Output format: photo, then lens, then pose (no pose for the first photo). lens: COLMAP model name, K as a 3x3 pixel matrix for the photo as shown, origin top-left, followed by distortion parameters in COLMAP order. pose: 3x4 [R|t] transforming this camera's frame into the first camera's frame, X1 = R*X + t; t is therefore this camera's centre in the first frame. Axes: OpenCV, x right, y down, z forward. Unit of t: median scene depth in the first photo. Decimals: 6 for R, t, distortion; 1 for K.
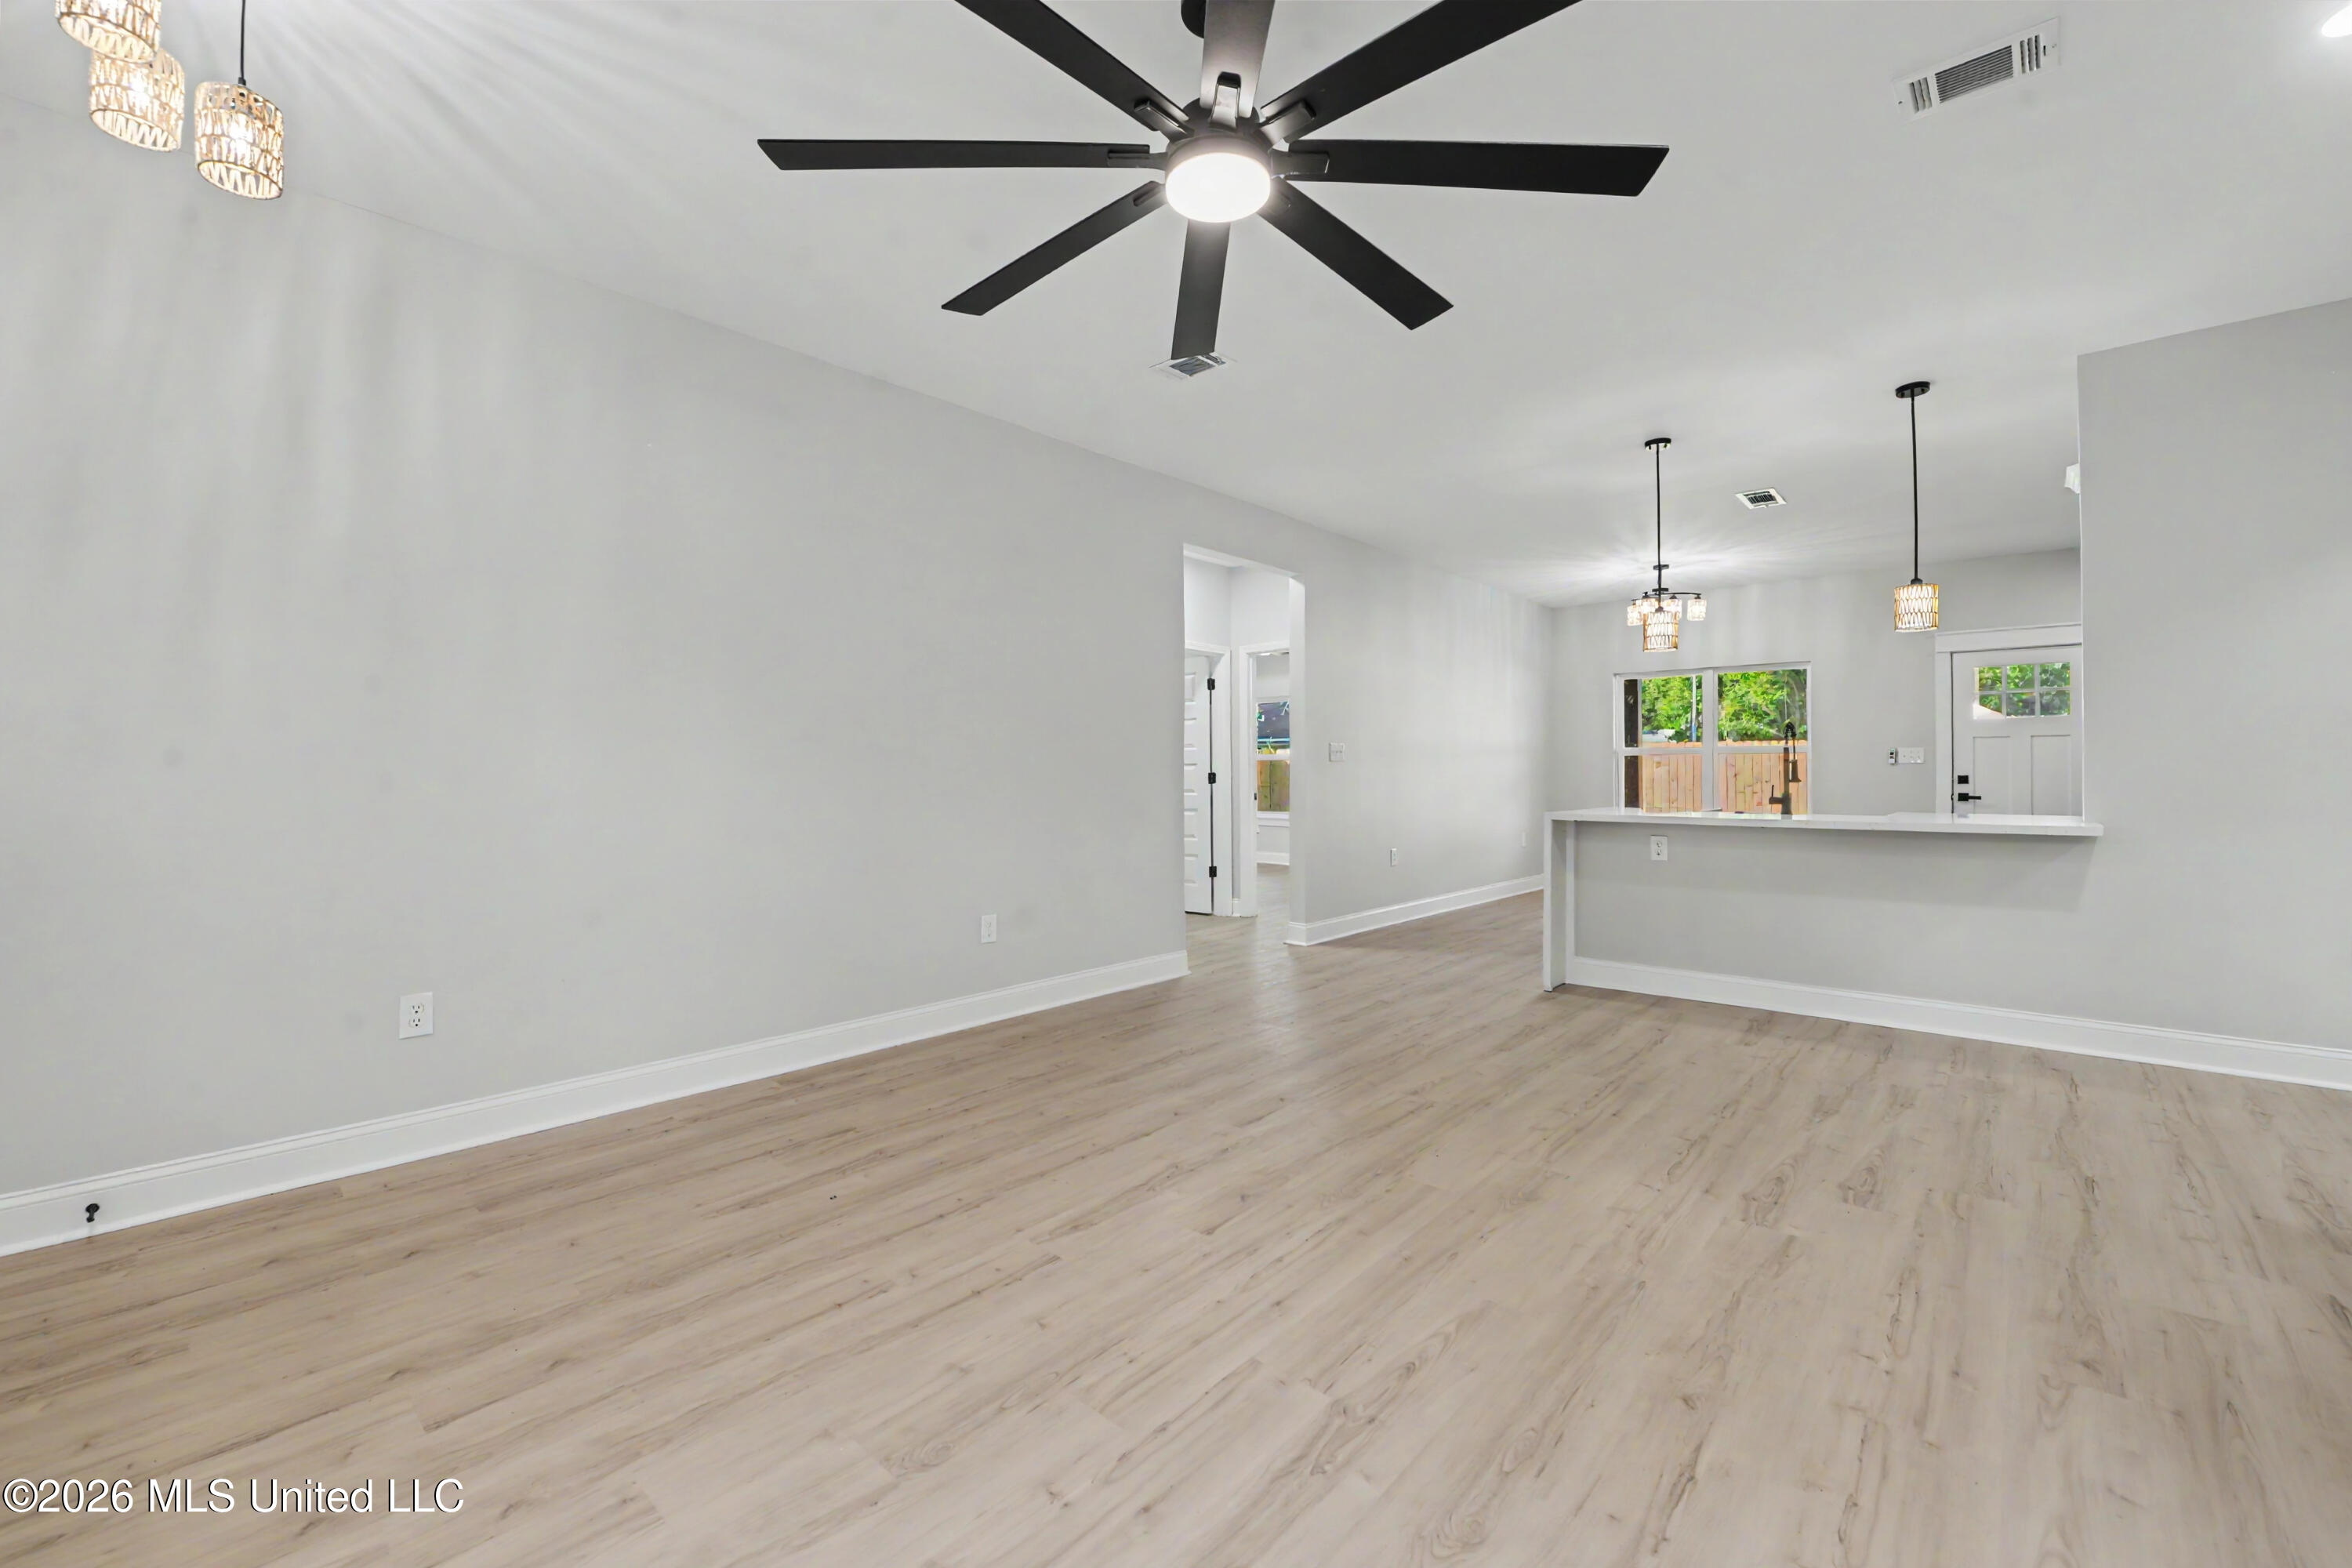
lens RADIAL K [[947.1, 0, 1177.6], [0, 947.1, 775.0], [0, 0, 1]] dist [-0.015946, -0.001350]
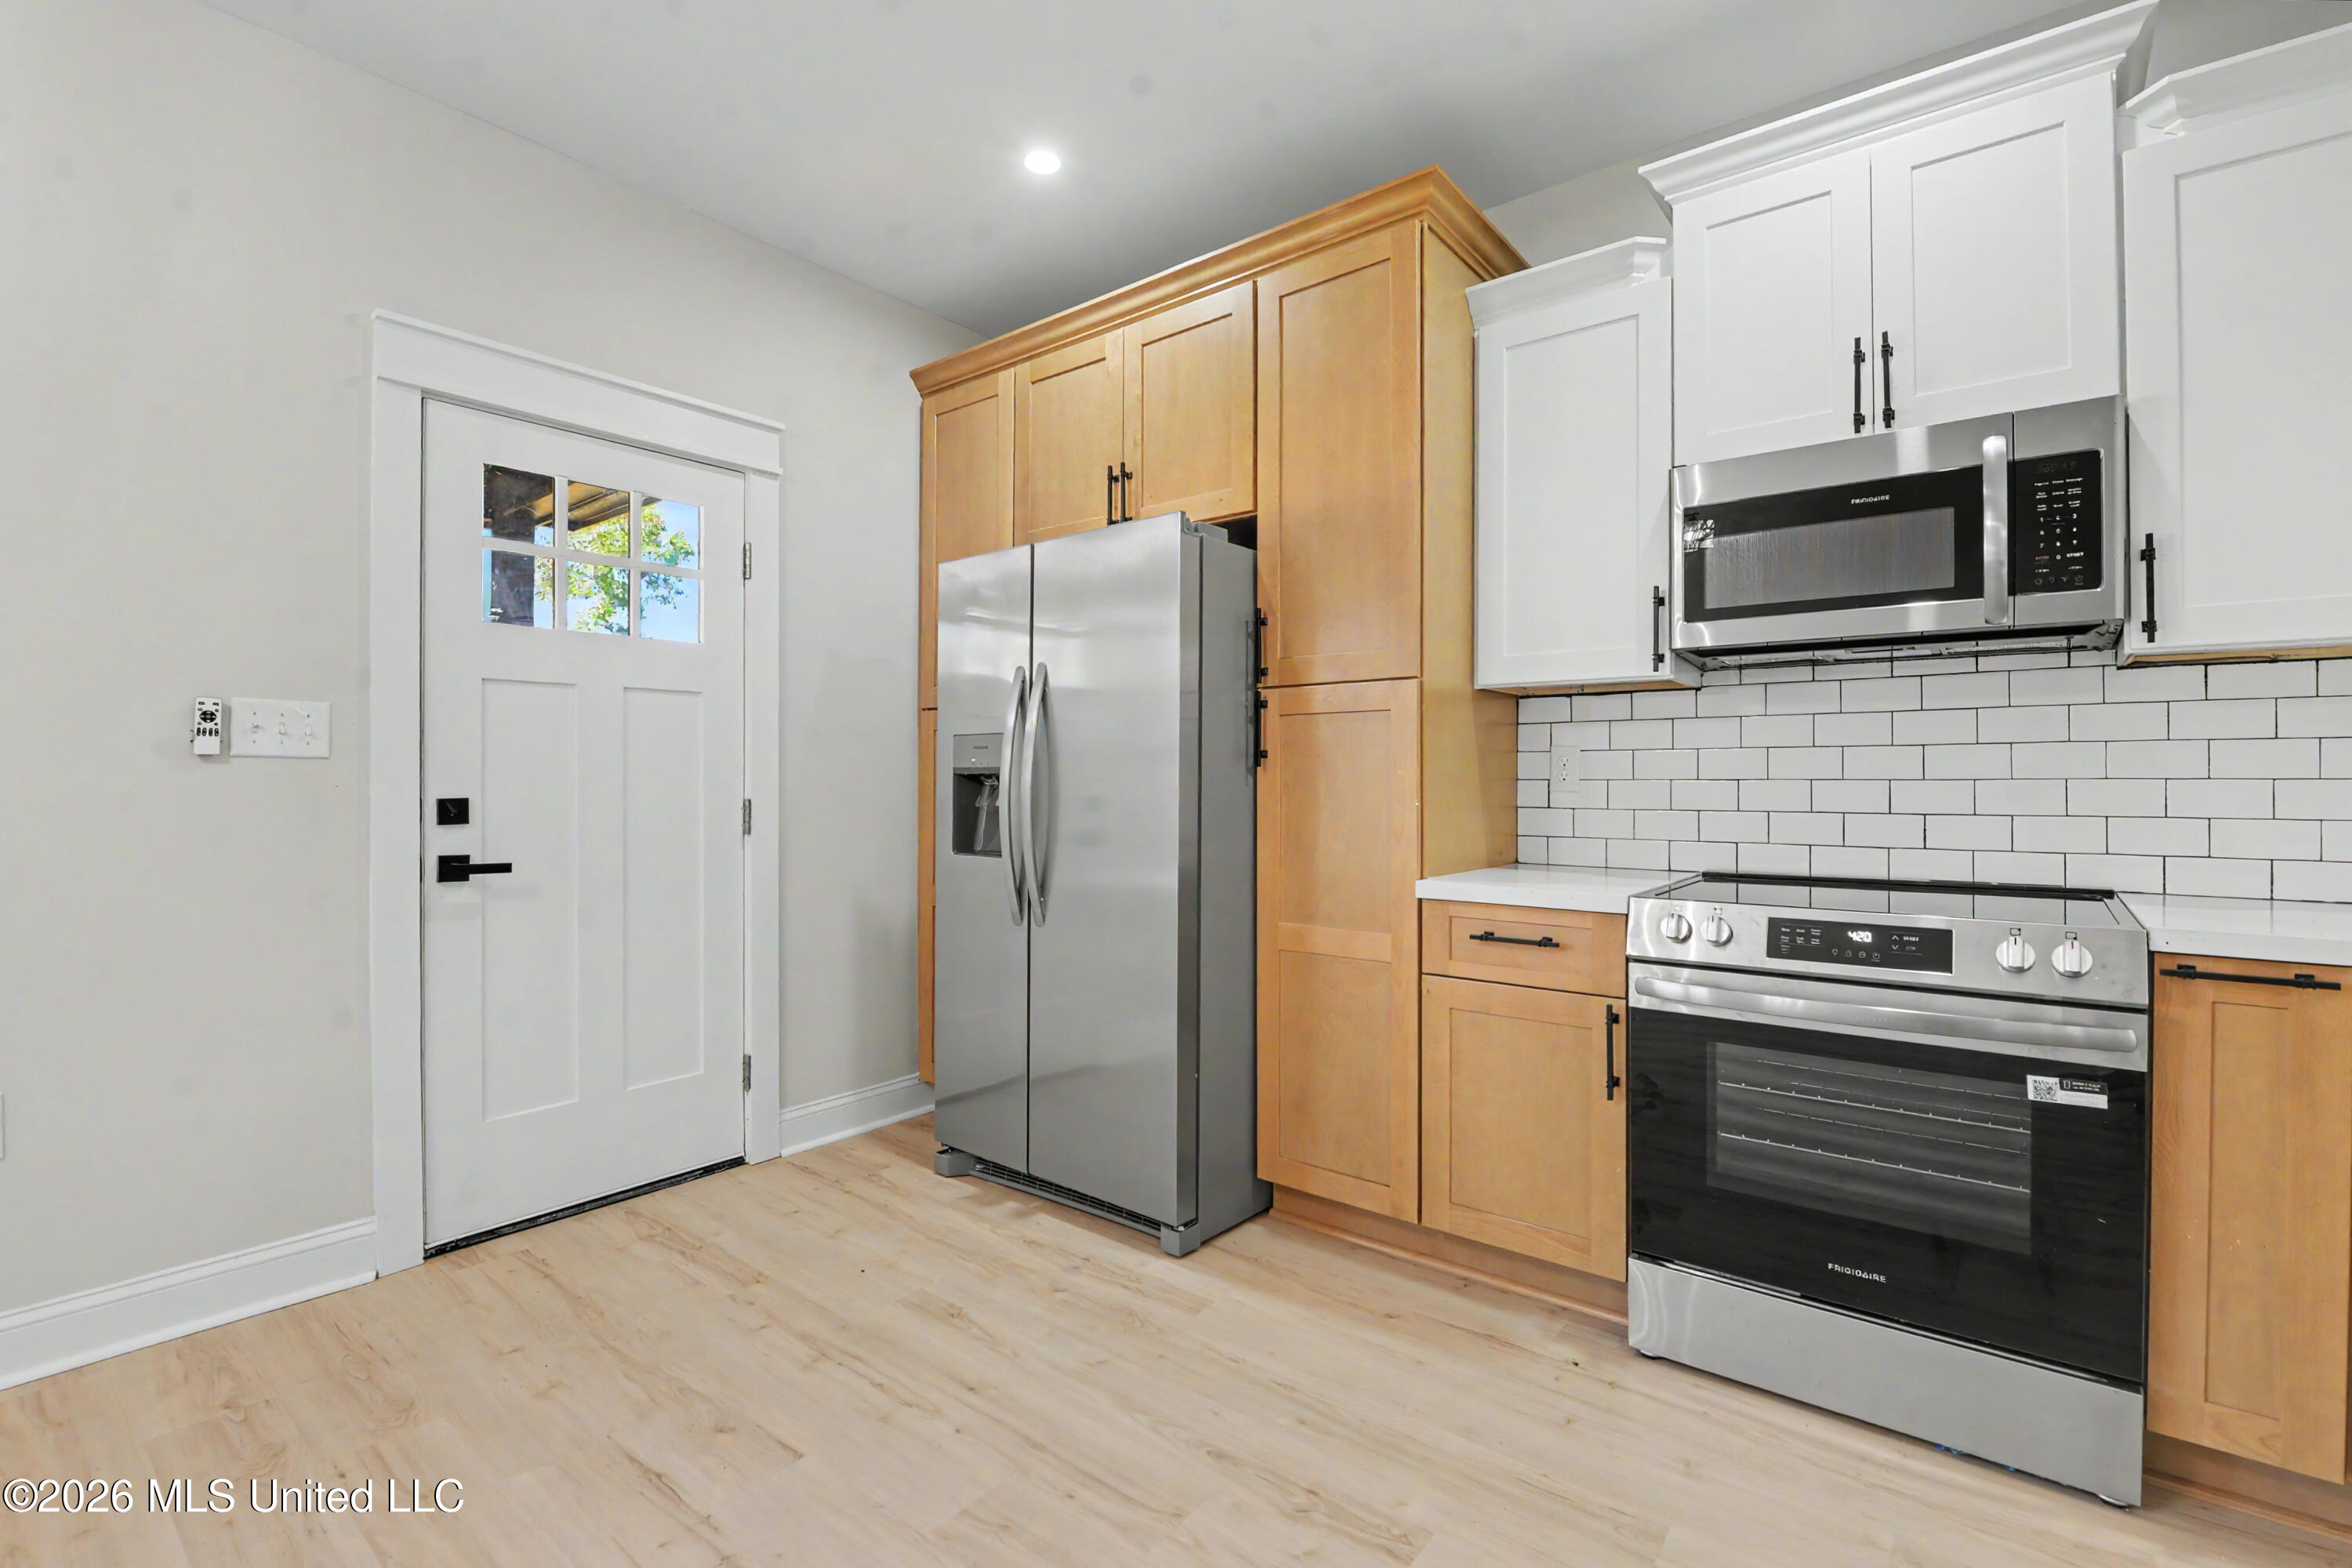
lens RADIAL K [[1044.3, 0, 1183.1], [0, 1044.3, 771.9], [0, 0, 1]] dist [-0.017142, 0.000287]
pose [[-0.045919, 0.007851, 0.998914, 1.313632], [-0.001862, 0.999967, -0.007945, -0.015811], [-0.998943, -0.002225, -0.045903, 2.149074]]
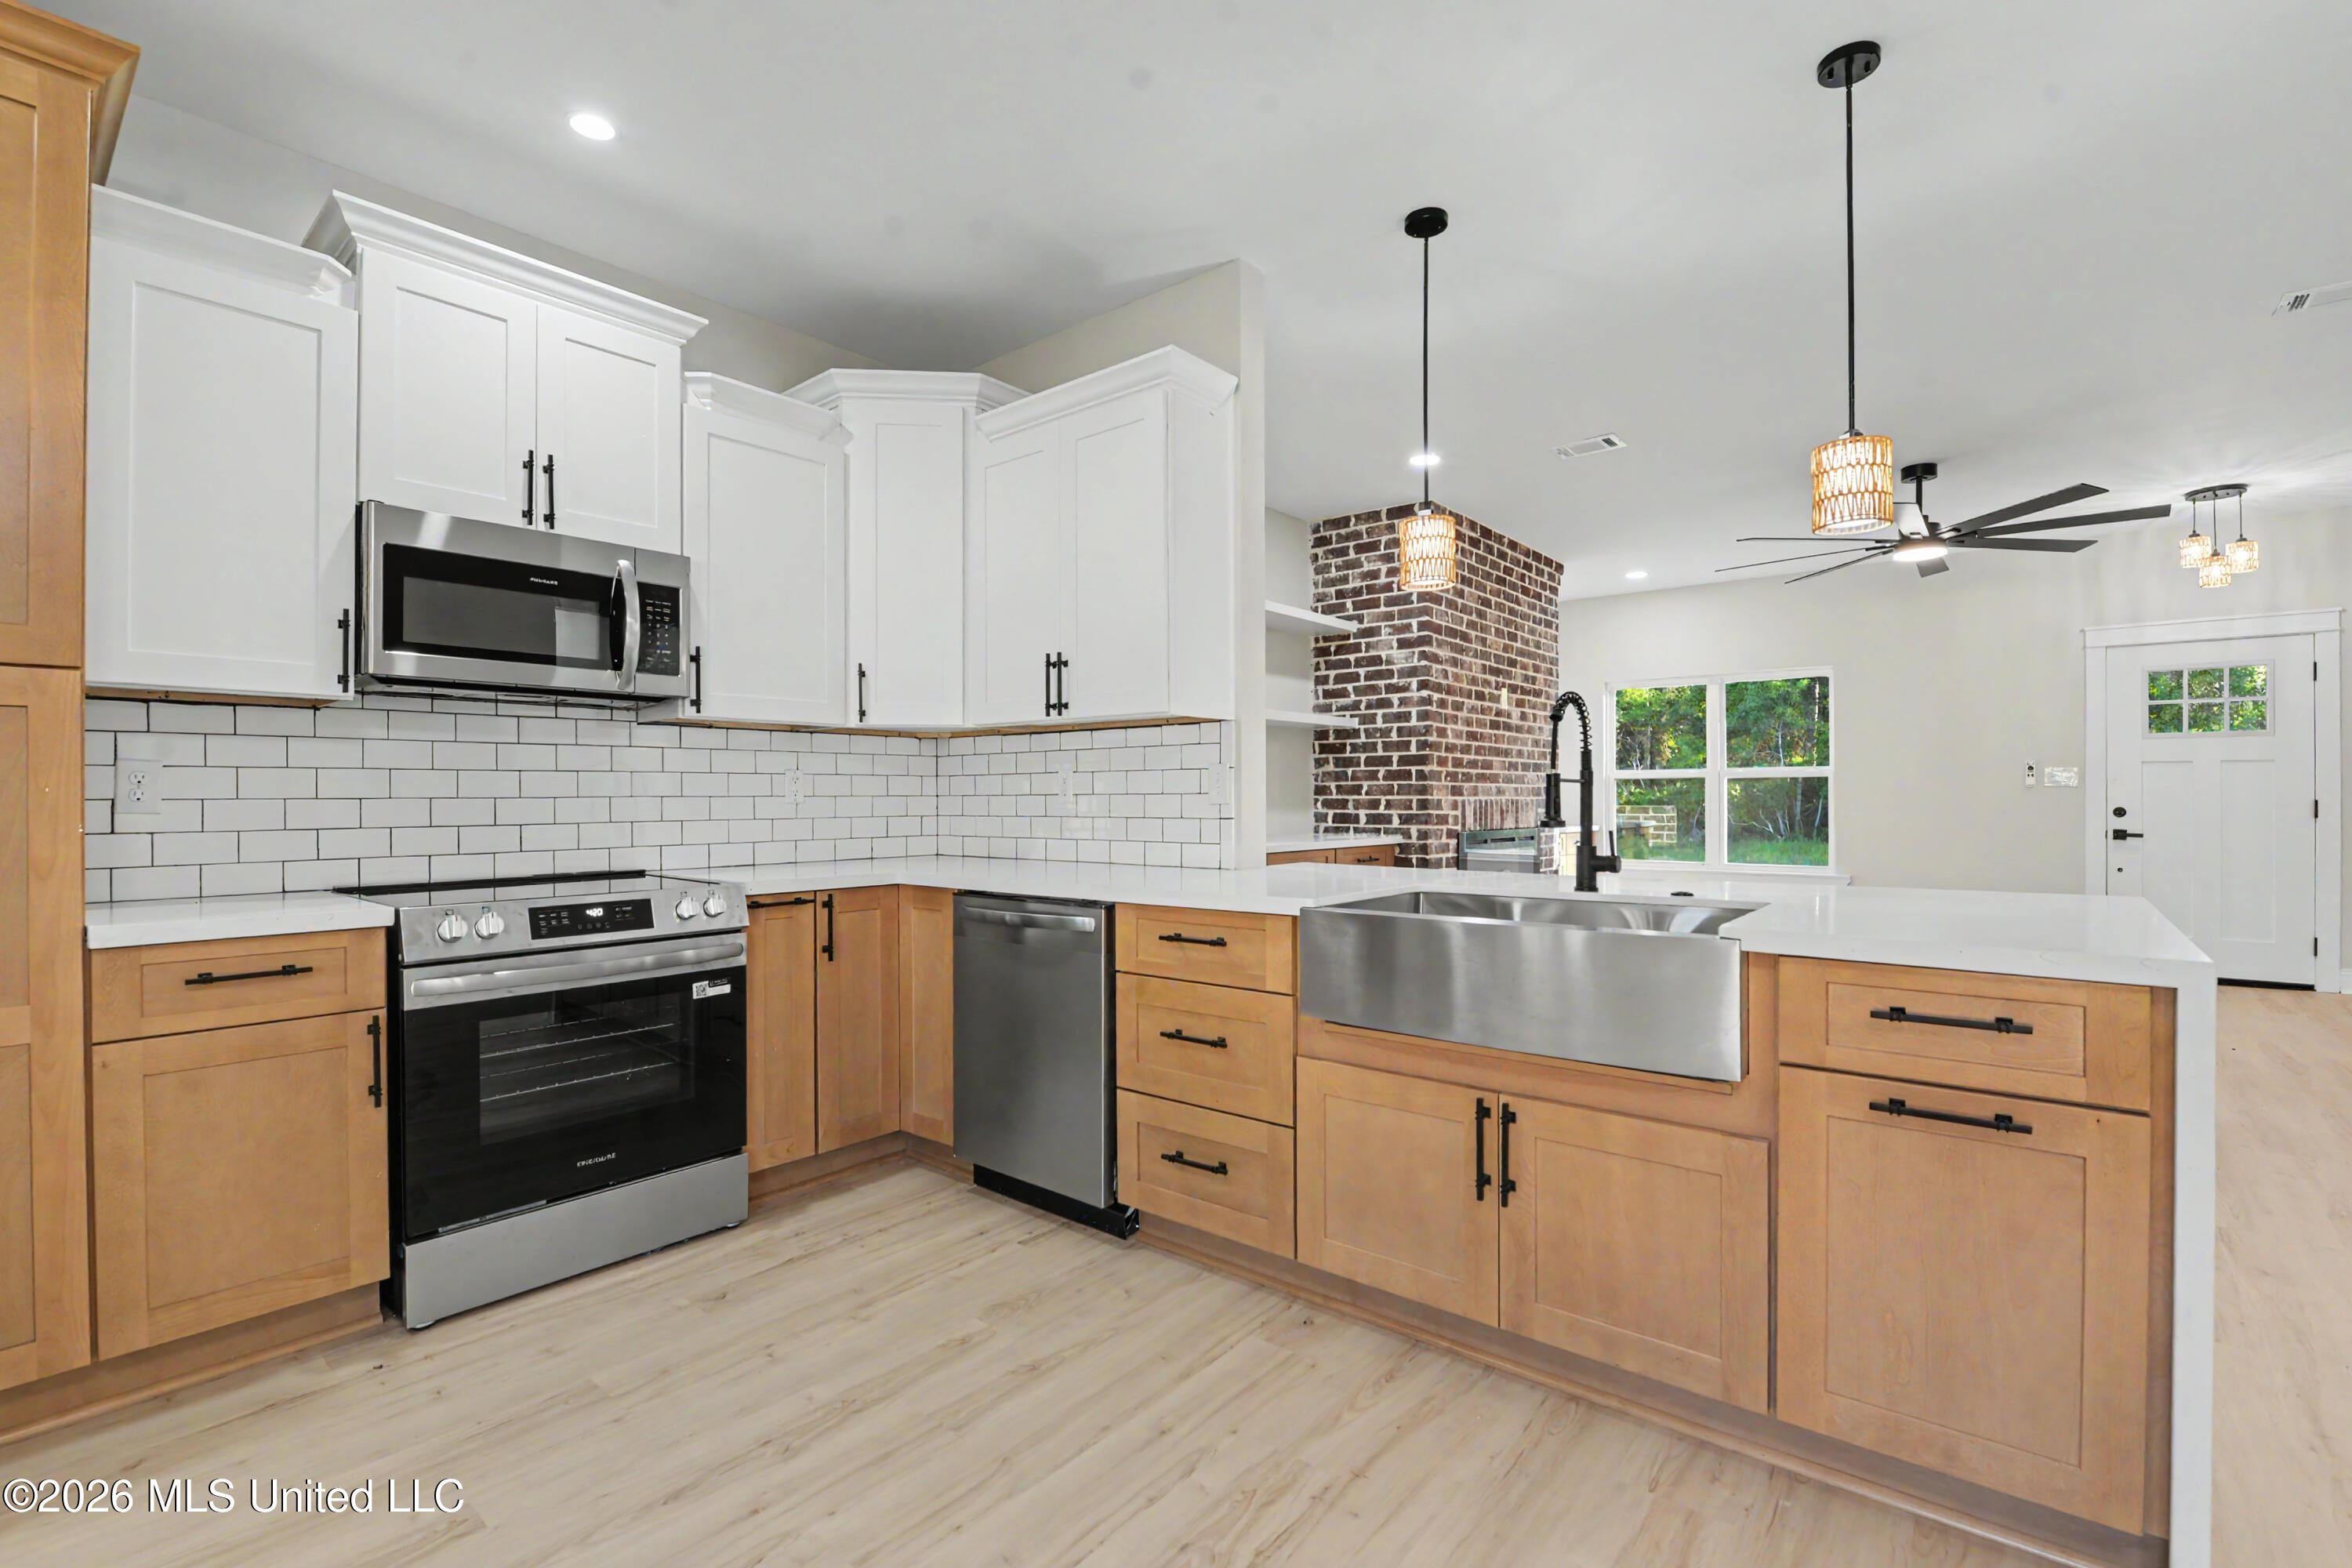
lens RADIAL K [[1044.3, 0, 1140.0], [0, 1044.3, 790.3], [0, 0, 1]] dist [-0.017142, 0.000287]
pose [[-0.999927, 0.005840, -0.010603, 1.499285], [0.005912, 0.999959, -0.006822, -0.013758], [0.010562, -0.006884, -0.999921, 2.615414]]
